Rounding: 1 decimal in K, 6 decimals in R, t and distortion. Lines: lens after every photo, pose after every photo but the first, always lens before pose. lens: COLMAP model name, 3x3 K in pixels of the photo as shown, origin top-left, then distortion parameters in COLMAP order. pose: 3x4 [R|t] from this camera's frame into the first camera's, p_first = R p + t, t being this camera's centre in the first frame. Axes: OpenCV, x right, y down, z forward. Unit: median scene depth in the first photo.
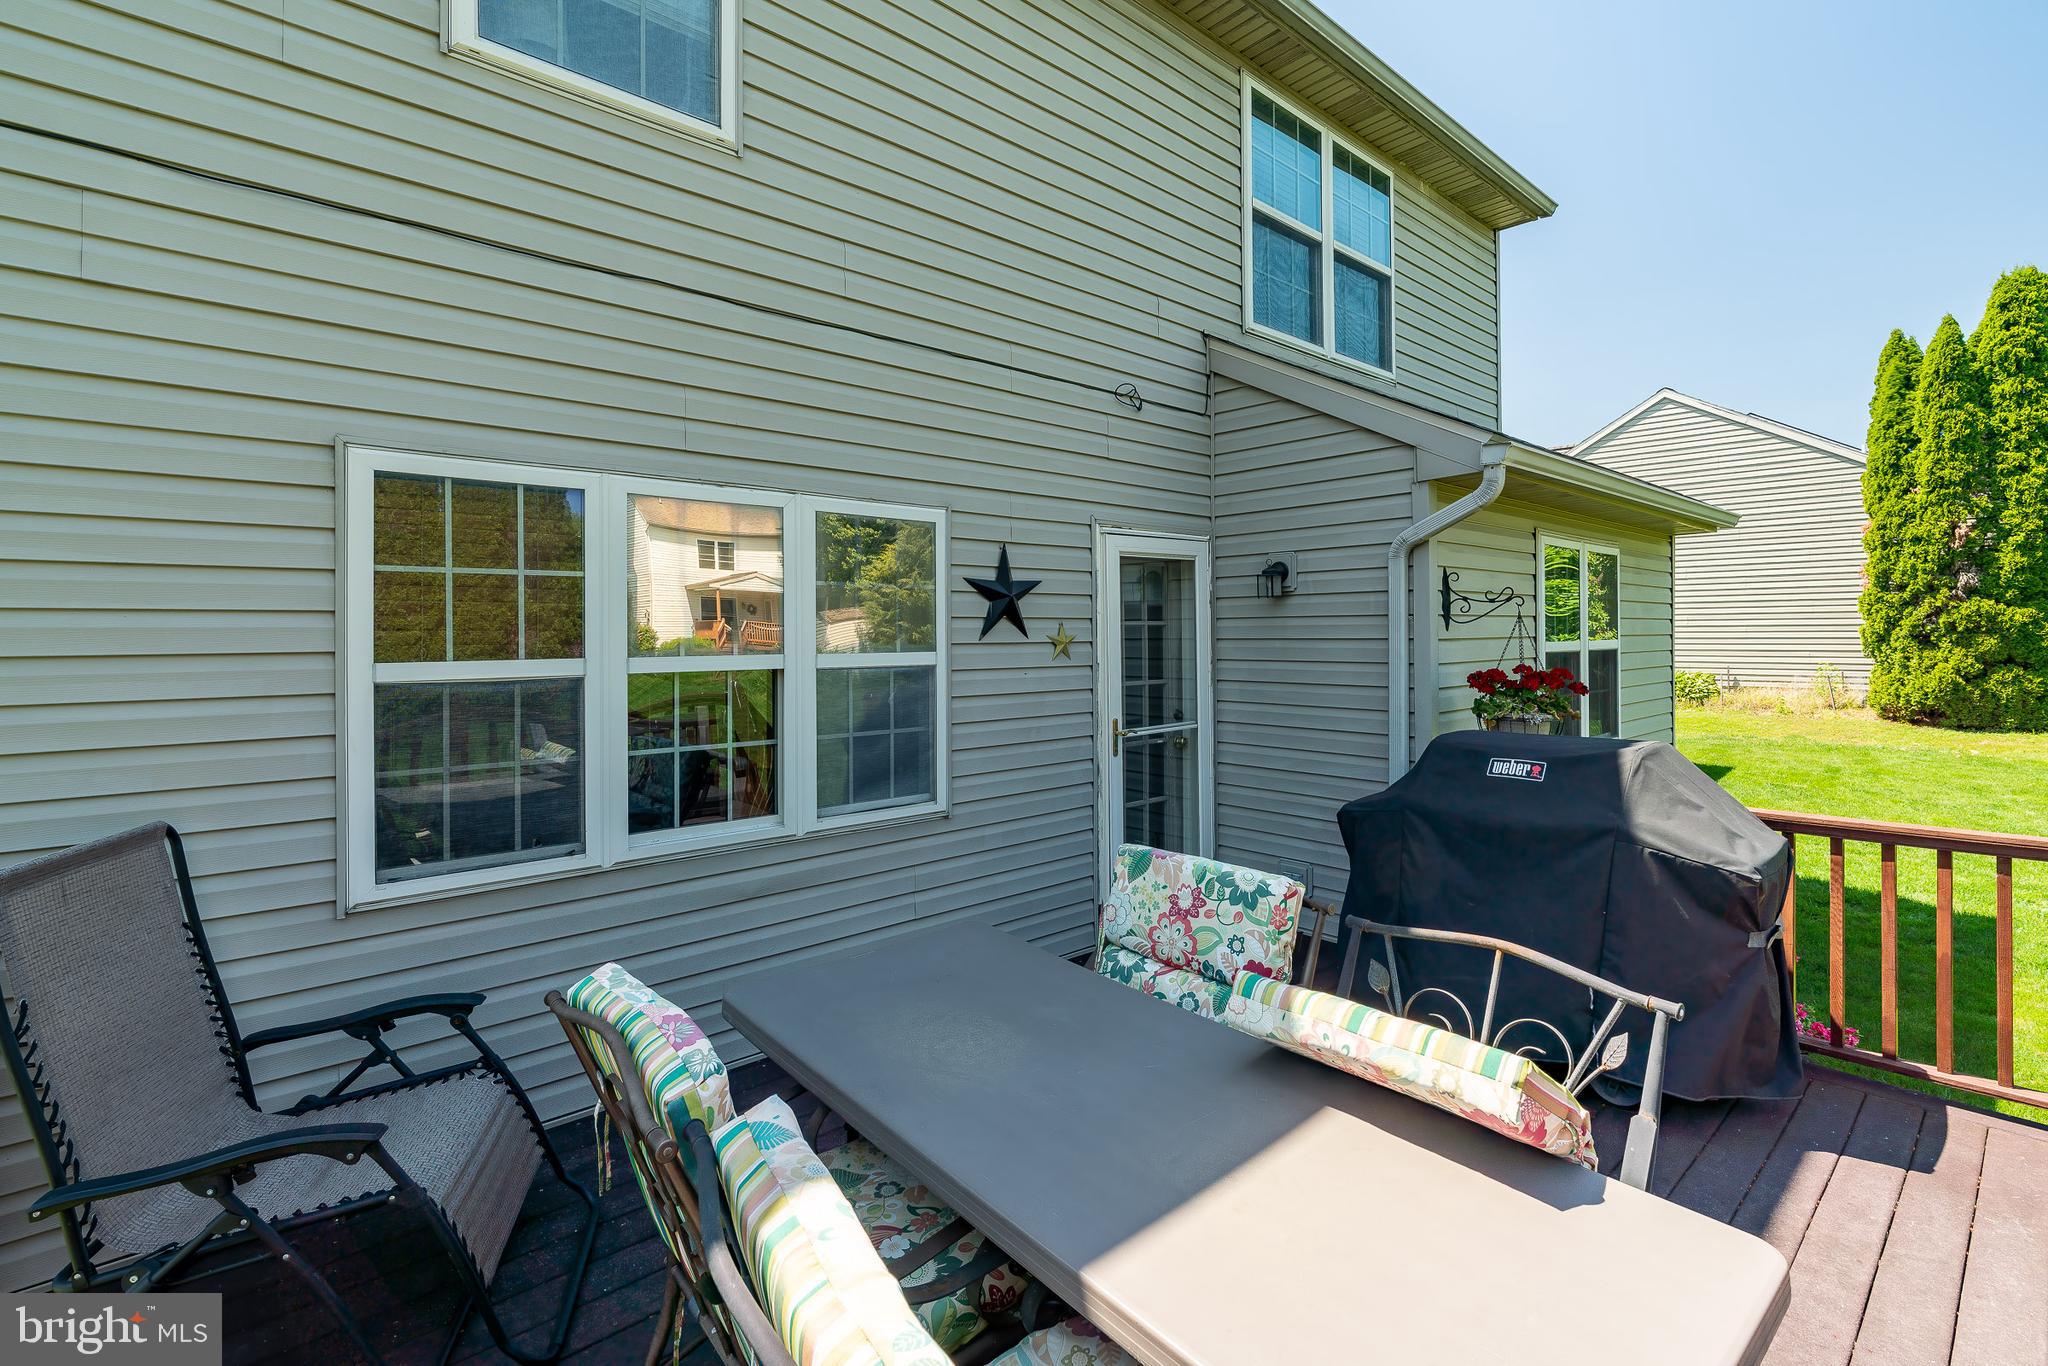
lens RADIAL K [[937.4, 0, 1017.5], [0, 937.4, 633.1], [0, 0, 1]] dist [-0.012323, 0.005482]
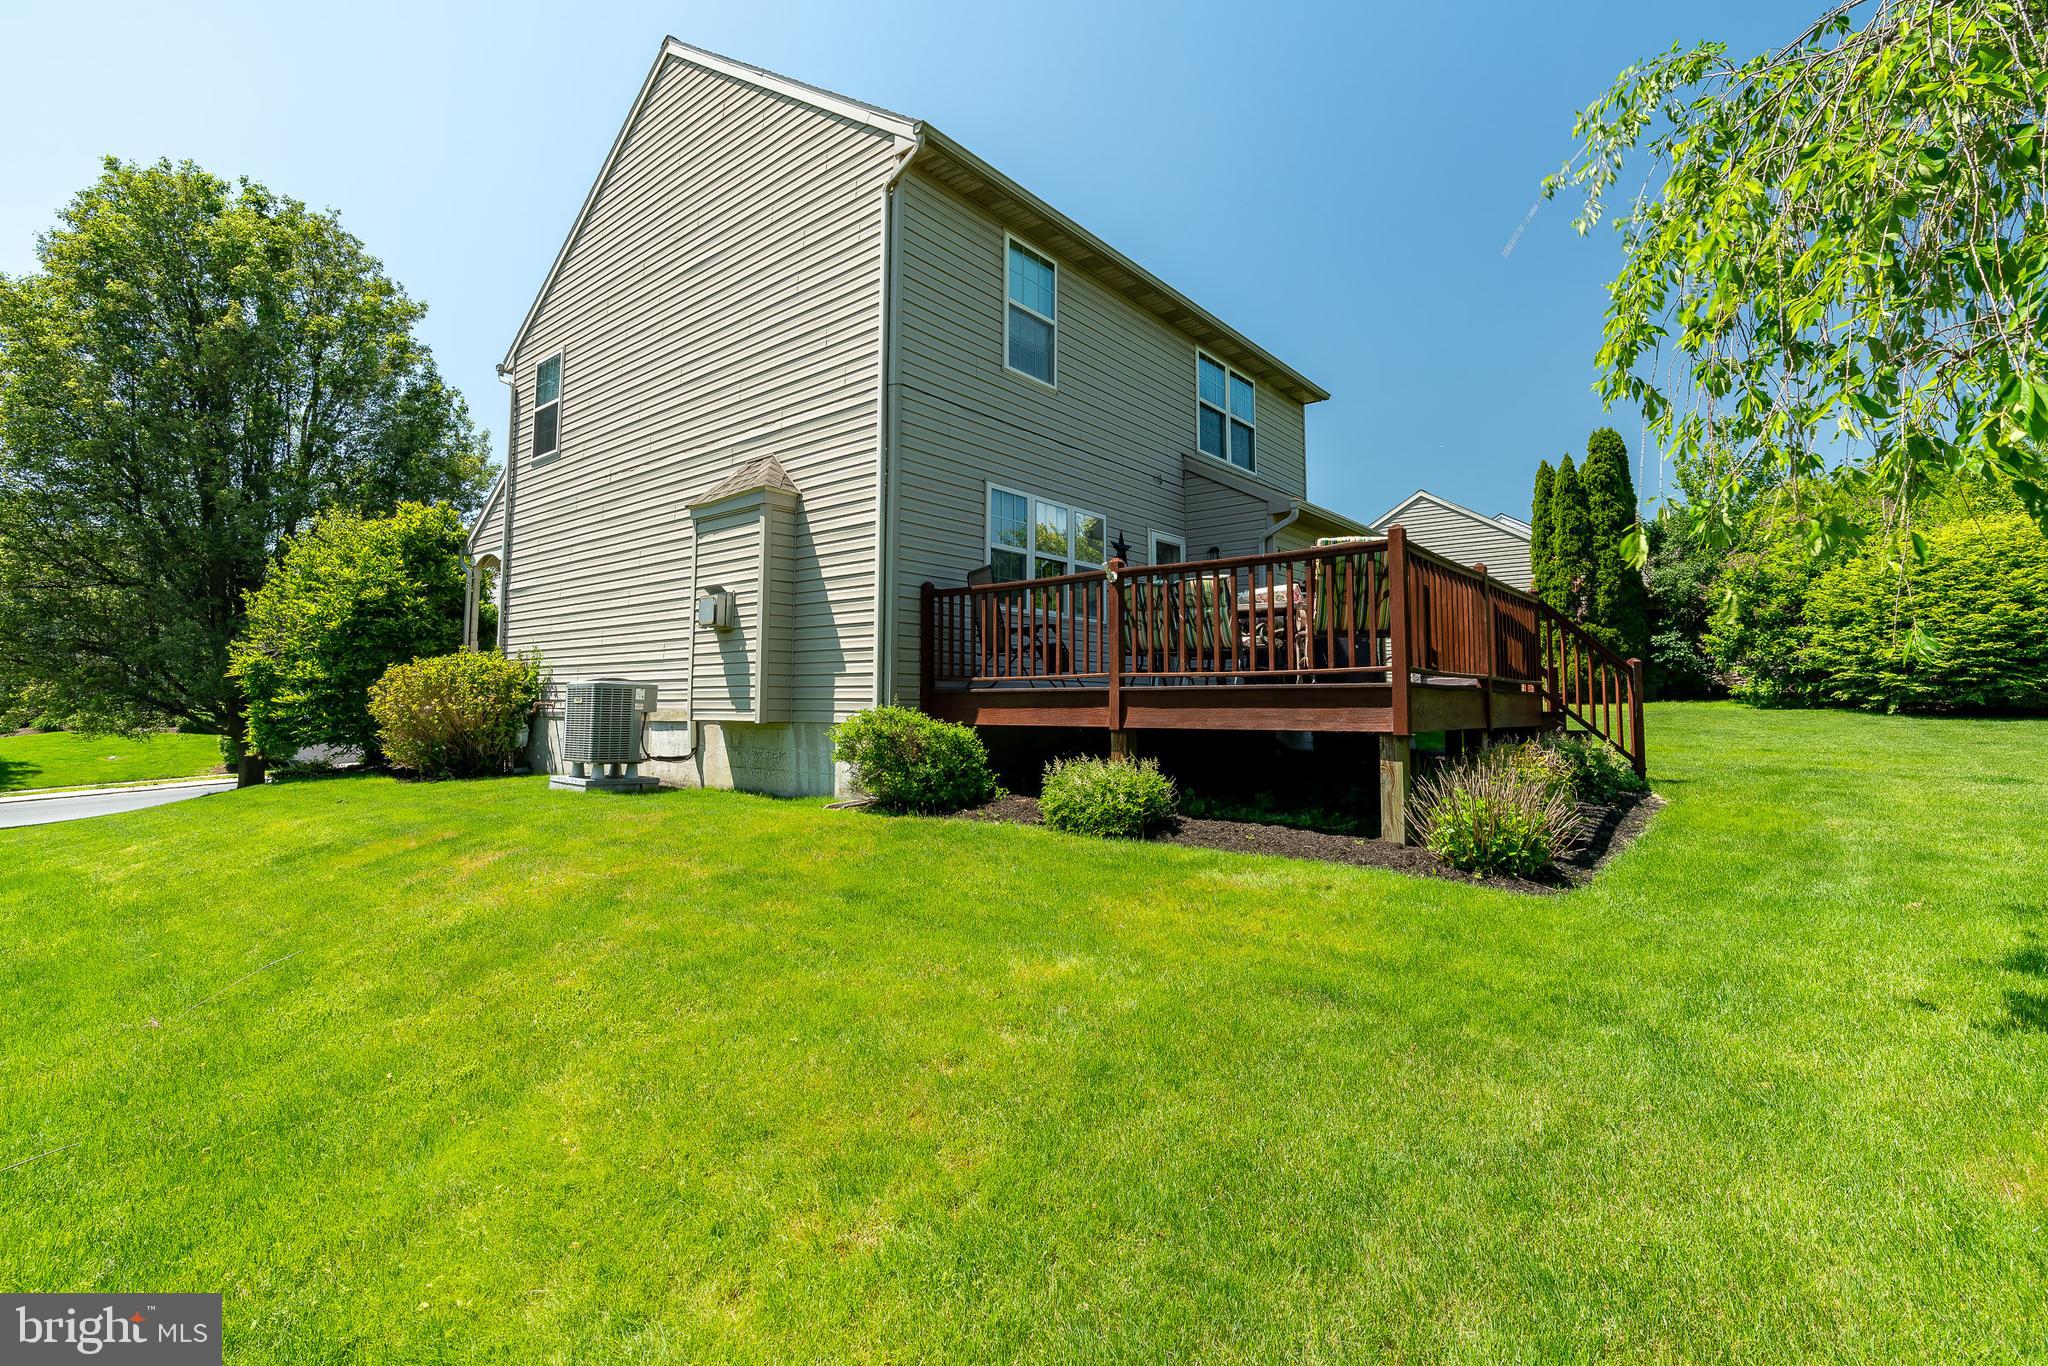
lens RADIAL K [[937.4, 0, 1017.5], [0, 937.4, 633.1], [0, 0, 1]] dist [-0.012323, 0.005482]
pose [[0.988565, 0.024005, 0.148872, -0.452999], [-0.011725, 0.996495, -0.082827, 0.273622], [-0.150339, 0.080134, 0.985382, -1.012838]]
